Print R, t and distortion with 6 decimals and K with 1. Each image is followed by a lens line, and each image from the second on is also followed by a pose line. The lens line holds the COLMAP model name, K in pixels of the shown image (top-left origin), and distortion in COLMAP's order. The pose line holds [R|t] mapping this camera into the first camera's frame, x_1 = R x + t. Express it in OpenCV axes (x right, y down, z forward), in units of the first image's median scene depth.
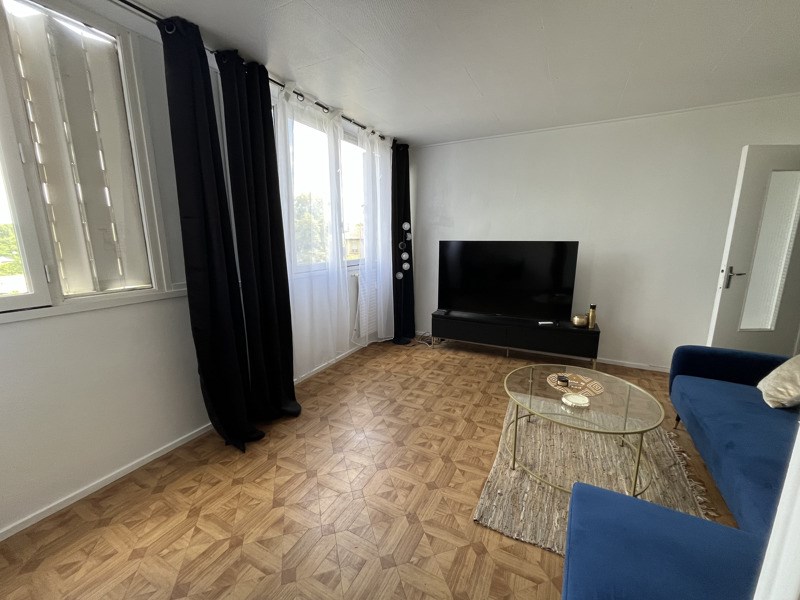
lens RADIAL K [[324.2, 0, 400.1], [0, 324.2, 301.1], [0, 0, 1]] dist [-0.002381, -0.000312]
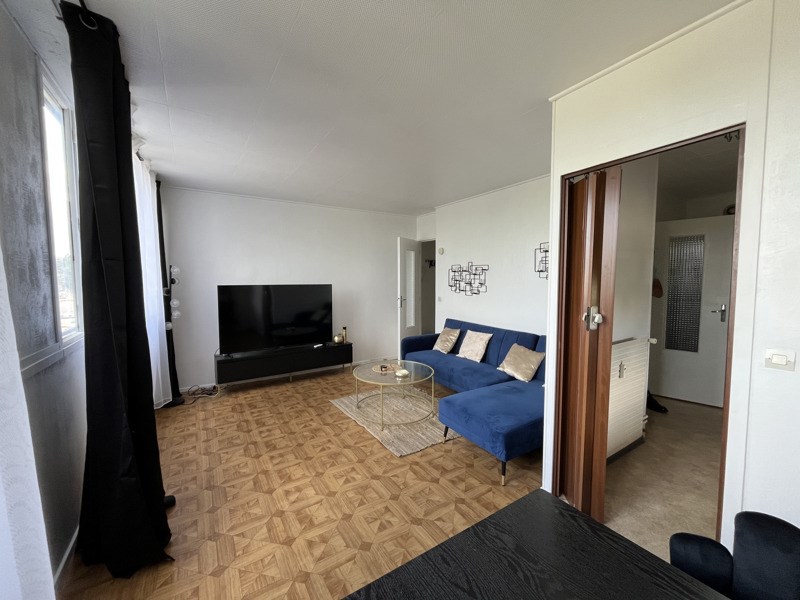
lens RADIAL K [[324.2, 0, 398.1], [0, 324.2, 302.2], [0, 0, 1]] dist [-0.002381, -0.000312]
pose [[0.493357, -0.058745, 0.867841, -0.570711], [0.170163, 0.984957, -0.030062, -0.012909], [-0.853020, 0.162506, 0.495932, 0.046620]]
